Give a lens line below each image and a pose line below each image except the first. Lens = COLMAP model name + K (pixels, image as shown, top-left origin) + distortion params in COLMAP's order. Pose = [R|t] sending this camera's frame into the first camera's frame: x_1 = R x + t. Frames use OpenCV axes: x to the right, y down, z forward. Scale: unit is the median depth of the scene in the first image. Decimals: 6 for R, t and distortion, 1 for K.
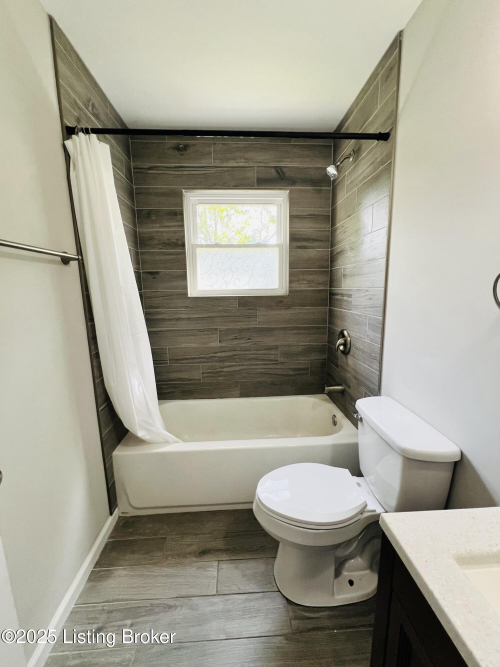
lens RADIAL K [[269.0, 0, 250.1], [0, 269.0, 333.6], [0, 0, 1]] dist [-0.002036, 0.000178]
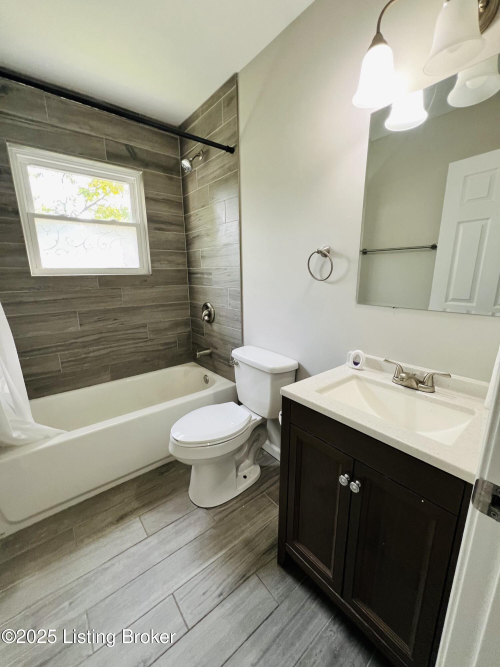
lens RADIAL K [[269.0, 0, 251.1], [0, 269.0, 334.9], [0, 0, 1]] dist [-0.002036, 0.000178]
pose [[0.811998, -0.124734, 0.570175, -0.193737], [0.094316, 0.992100, 0.082719, 0.047012], [-0.575989, -0.013391, 0.817348, -0.101331]]
